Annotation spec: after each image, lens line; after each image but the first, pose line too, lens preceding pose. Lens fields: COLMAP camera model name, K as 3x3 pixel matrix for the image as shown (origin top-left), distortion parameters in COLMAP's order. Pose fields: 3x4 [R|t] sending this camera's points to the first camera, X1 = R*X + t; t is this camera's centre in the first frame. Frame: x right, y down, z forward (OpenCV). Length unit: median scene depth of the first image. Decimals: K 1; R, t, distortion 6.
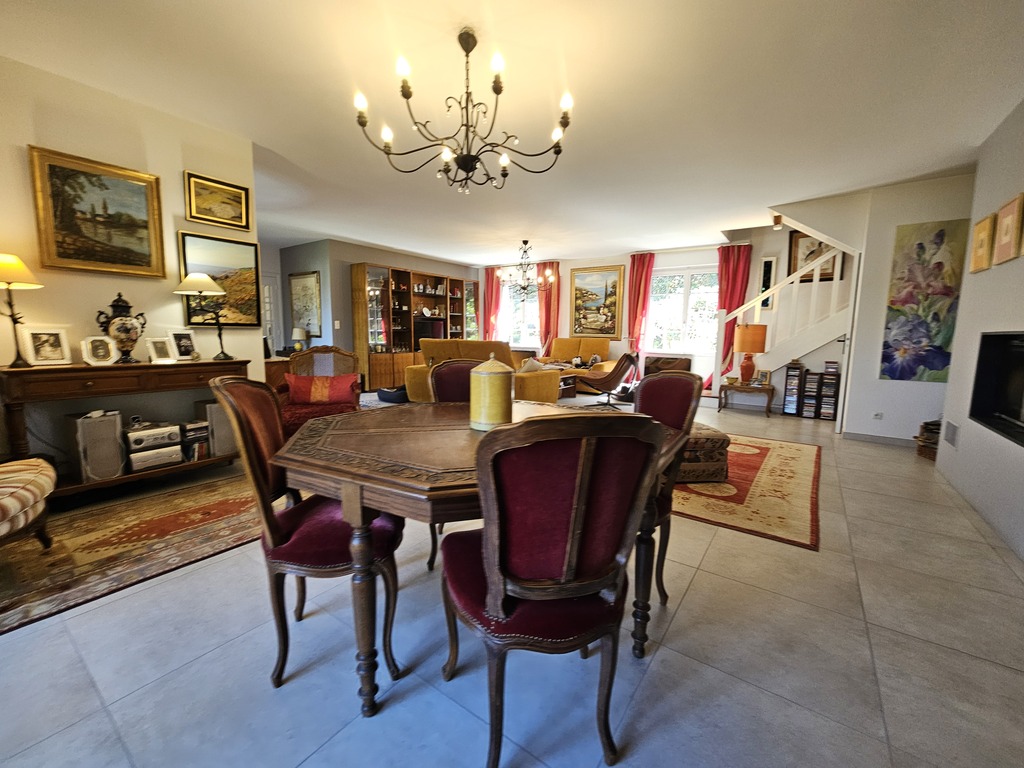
lens RADIAL K [[419.1, 0, 509.8], [0, 419.1, 384.4], [0, 0, 1]] dist [-0.001237, -0.000462]
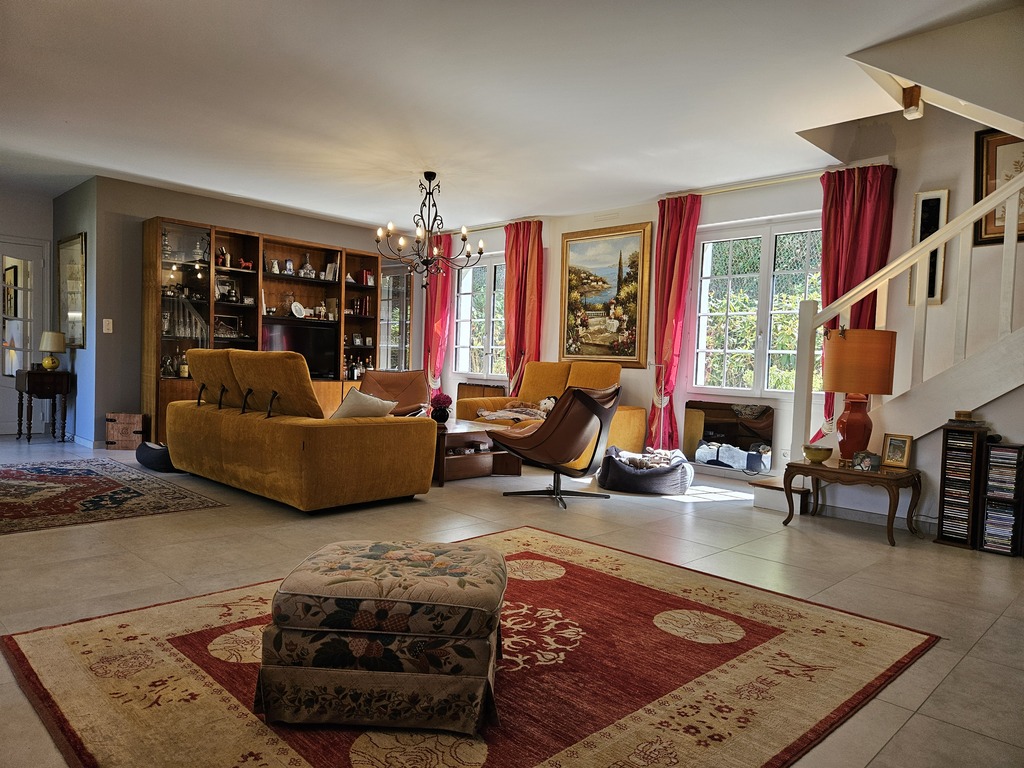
lens RADIAL K [[681.8, 0, 503.7], [0, 681.8, 389.2], [0, 0, 1]] dist [0.040648, -0.011167]
pose [[0.986229, 0.029078, -0.162809, 0.267297], [-0.043388, 0.995432, -0.085041, -0.001514], [0.159592, 0.090934, 0.982986, 0.183792]]
